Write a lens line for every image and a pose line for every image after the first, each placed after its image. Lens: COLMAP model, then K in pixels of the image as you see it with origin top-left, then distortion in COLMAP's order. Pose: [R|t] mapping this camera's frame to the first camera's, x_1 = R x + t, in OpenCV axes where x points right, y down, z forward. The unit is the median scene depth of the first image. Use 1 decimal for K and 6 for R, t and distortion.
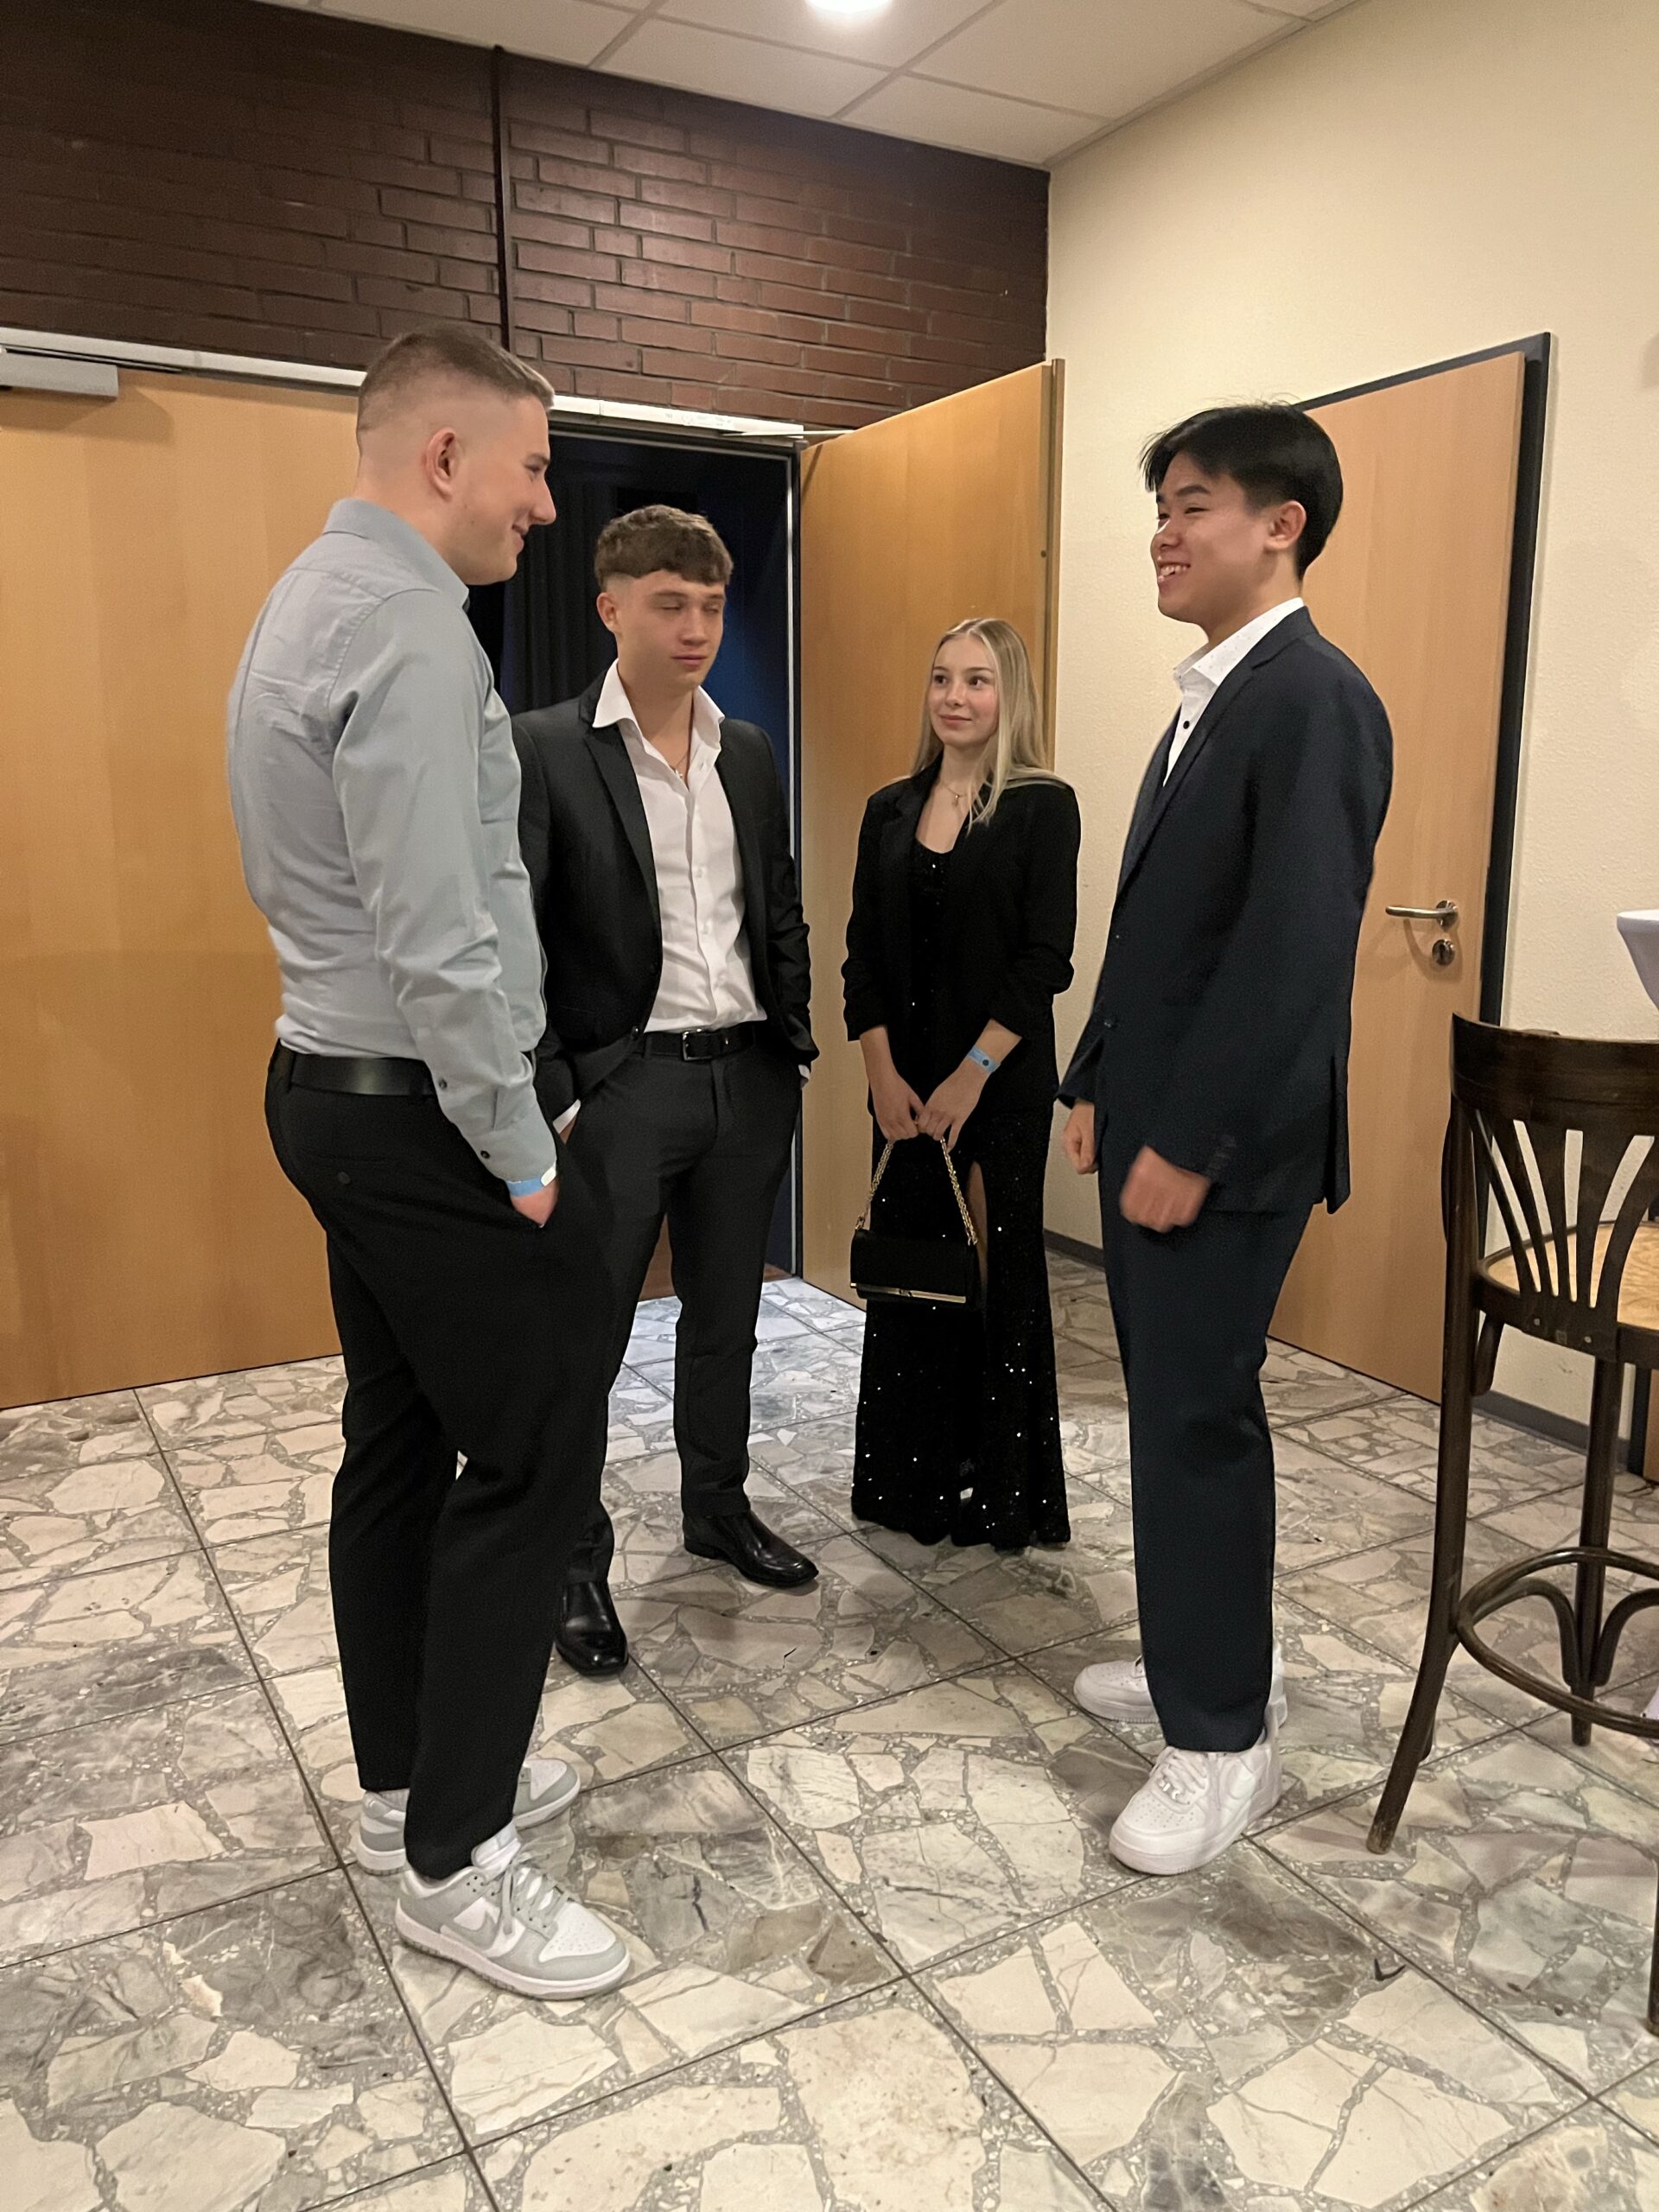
lens RADIAL K [[1669.7, 0, 832.3], [0, 1669.7, 1105.4], [0, 0, 1]] dist [0.064872, -0.076945]
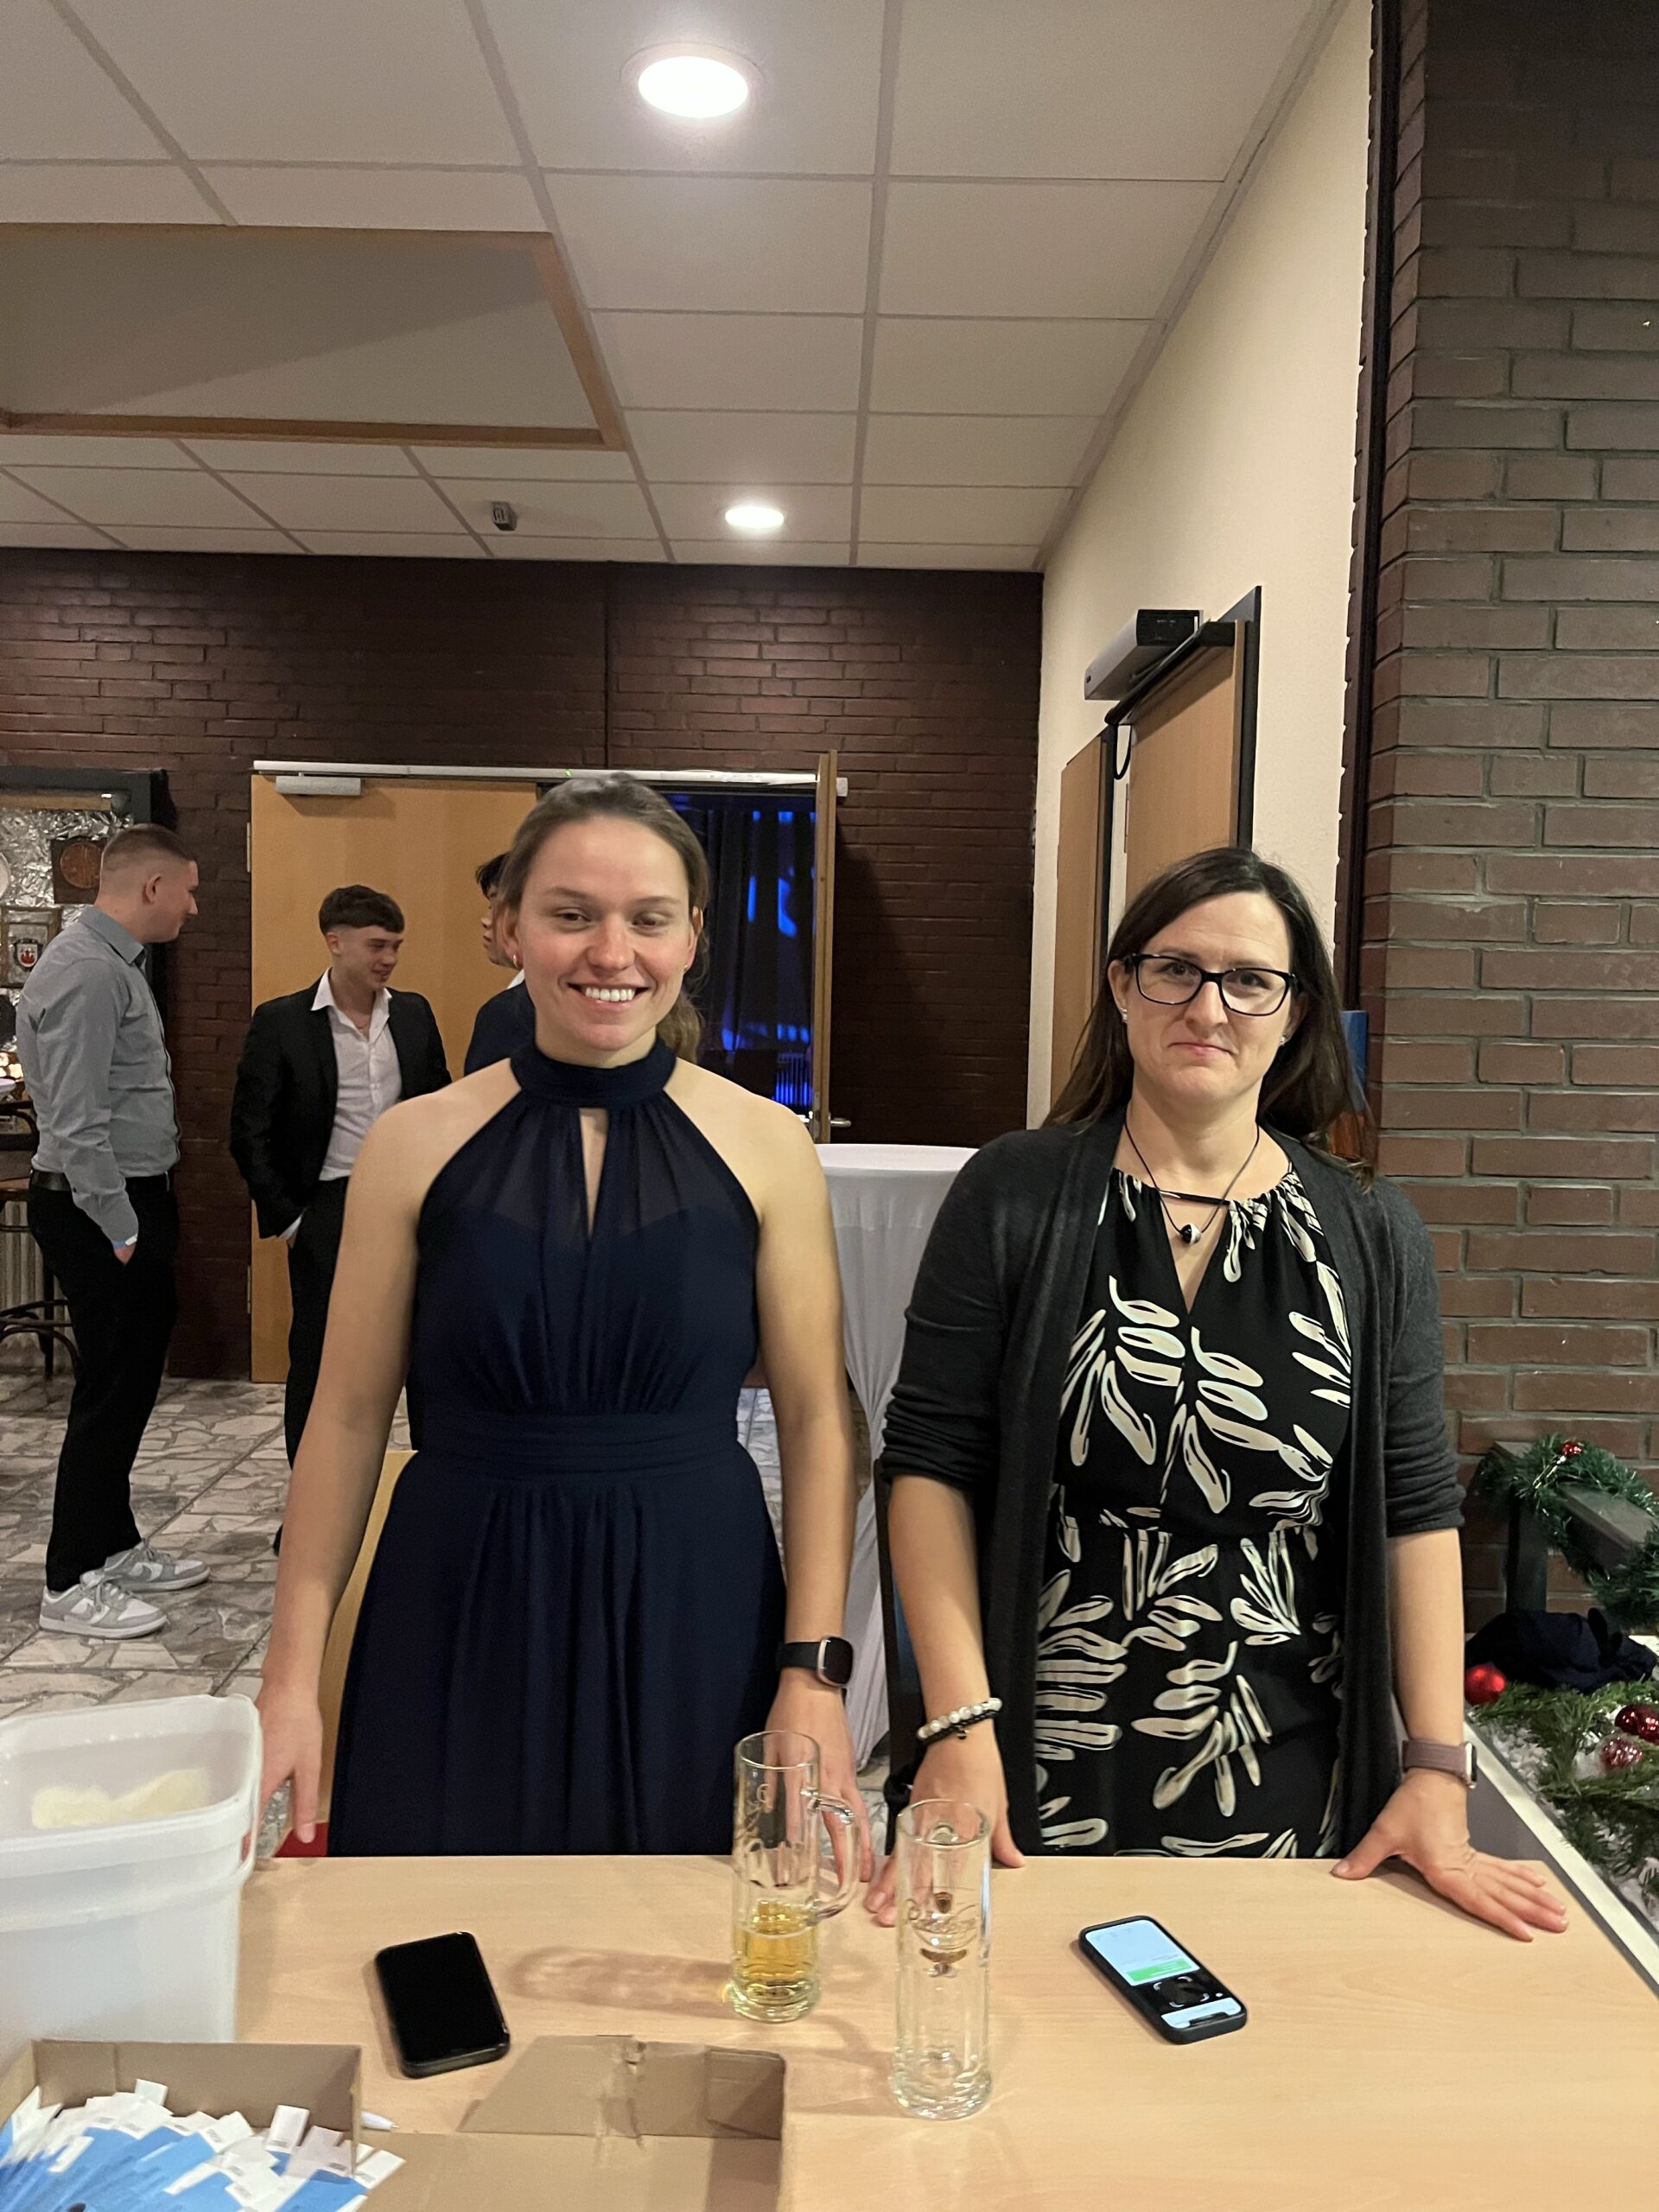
lens RADIAL K [[1669.7, 0, 821.2], [0, 1669.7, 1100.4], [0, 0, 1]] dist [0.064872, -0.076945]
pose [[0.873690, 0.054713, -0.483397, 0.967610], [-0.108498, 0.990543, -0.083985, -0.019981], [0.474230, 0.125825, 0.871363, -0.268631]]
